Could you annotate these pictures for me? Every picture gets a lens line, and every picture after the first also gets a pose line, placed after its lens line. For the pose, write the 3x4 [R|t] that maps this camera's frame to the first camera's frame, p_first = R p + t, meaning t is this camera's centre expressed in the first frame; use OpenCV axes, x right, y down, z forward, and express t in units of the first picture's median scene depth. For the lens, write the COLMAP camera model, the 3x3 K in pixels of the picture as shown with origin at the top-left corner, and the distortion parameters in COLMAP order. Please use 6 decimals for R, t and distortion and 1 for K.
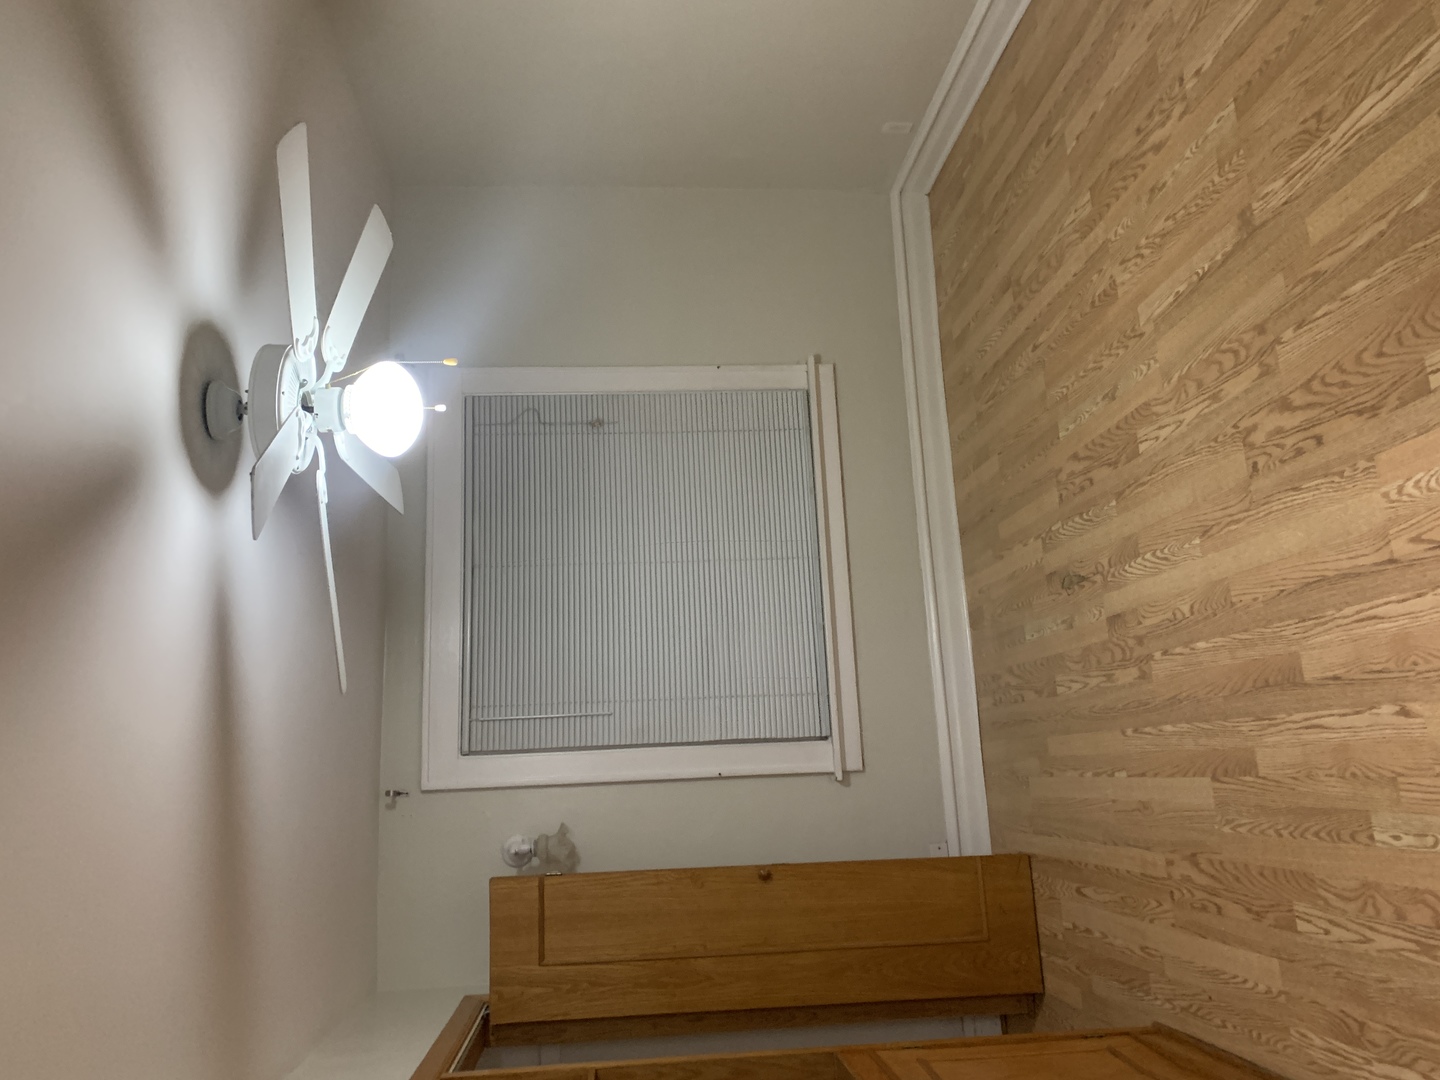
lens RADIAL K [[1091.4, 0, 712.0], [0, 1091.4, 537.4], [0, 0, 1]] dist [0.004887, -0.016880]
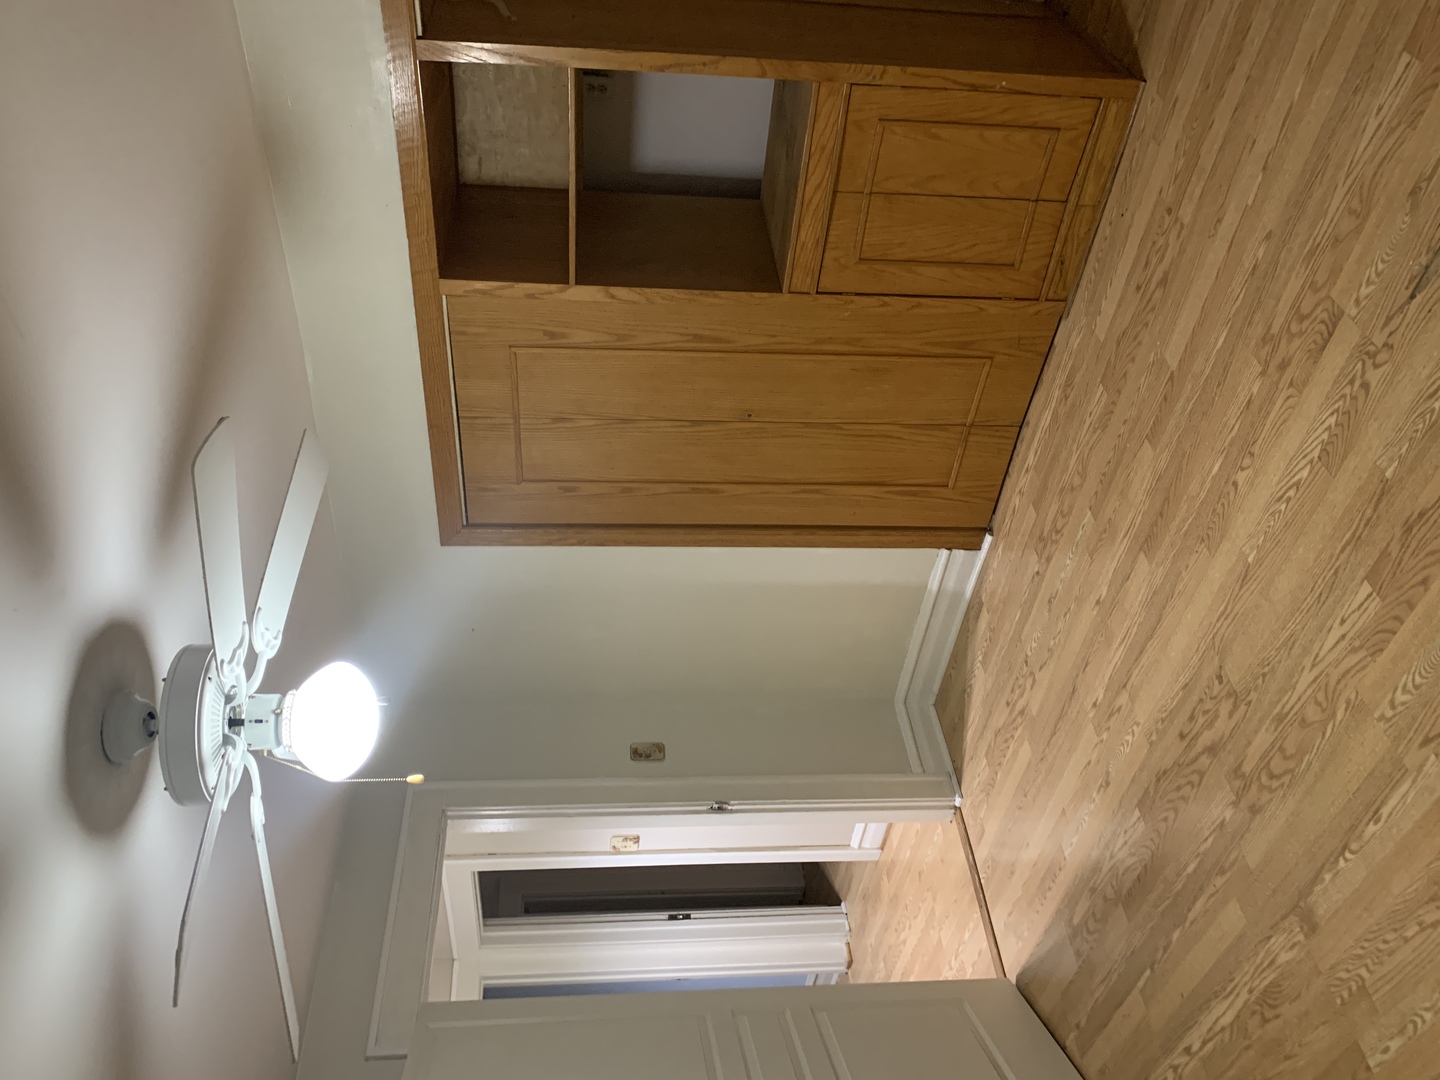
lens RADIAL K [[1091.4, 0, 712.0], [0, 1091.4, 537.4], [0, 0, 1]] dist [0.004887, -0.016880]
pose [[0.980514, 0.032461, 0.193749, -0.183157], [-0.084974, -0.819137, 0.567269, -0.505508], [0.177121, -0.572678, -0.800417, 1.834180]]
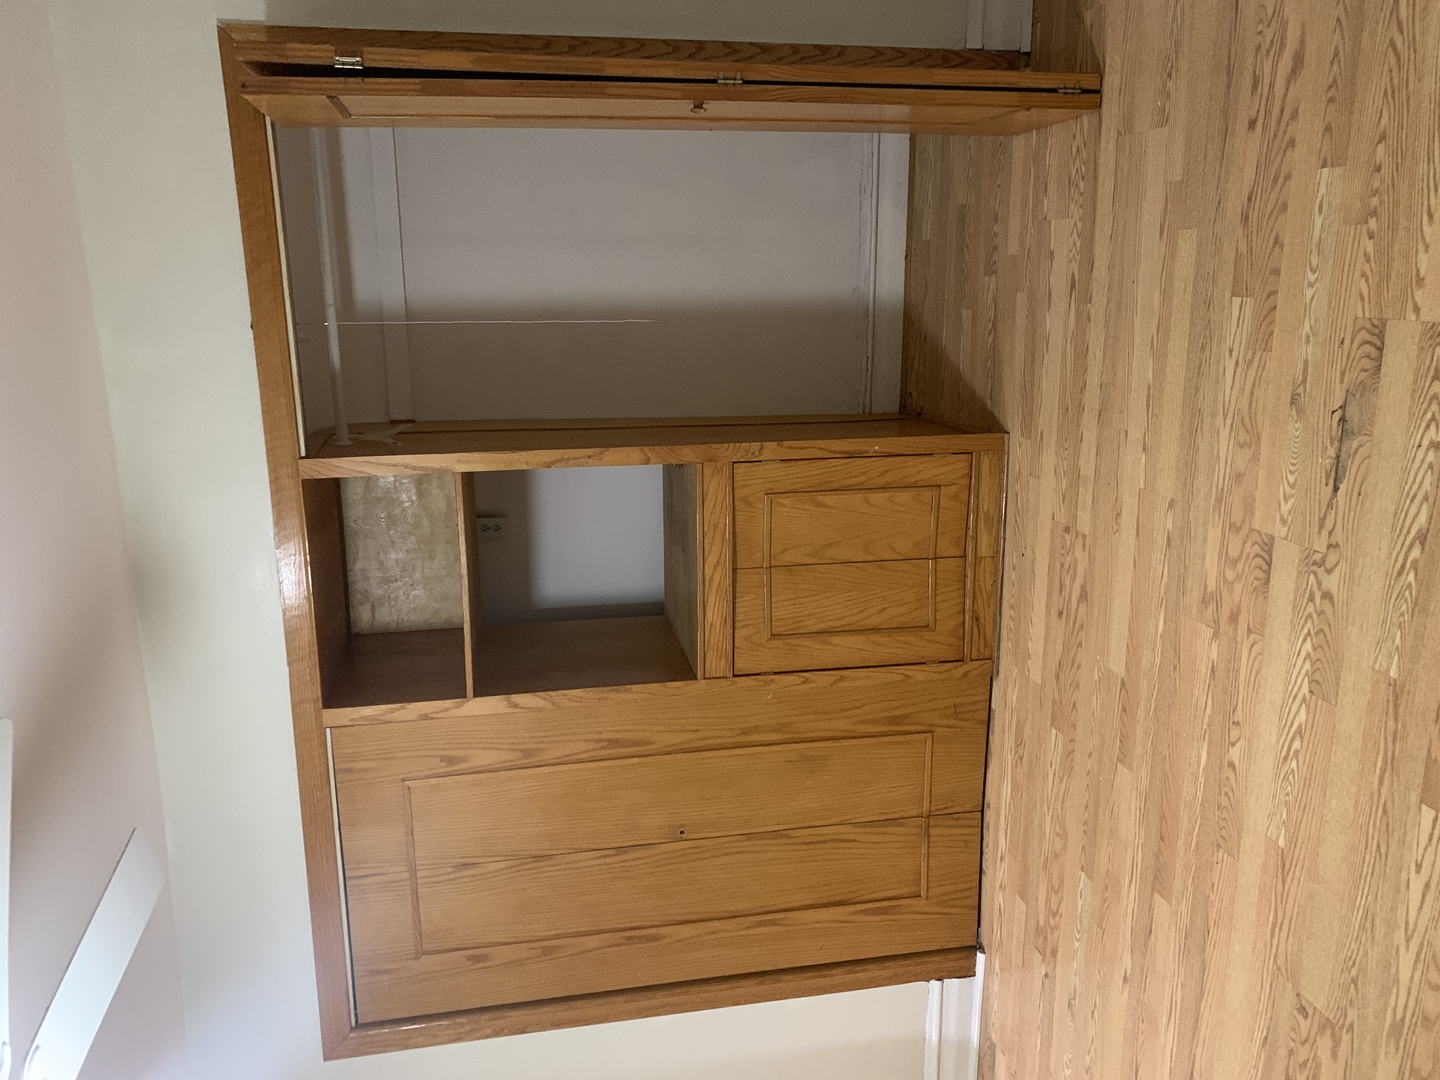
lens RADIAL K [[1091.4, 0, 712.0], [0, 1091.4, 537.4], [0, 0, 1]] dist [0.004887, -0.016880]
pose [[0.970151, 0.011733, 0.242217, -0.139659], [-0.214641, -0.423280, 0.880206, -0.544436], [0.112853, -0.905923, -0.408128, 1.619617]]
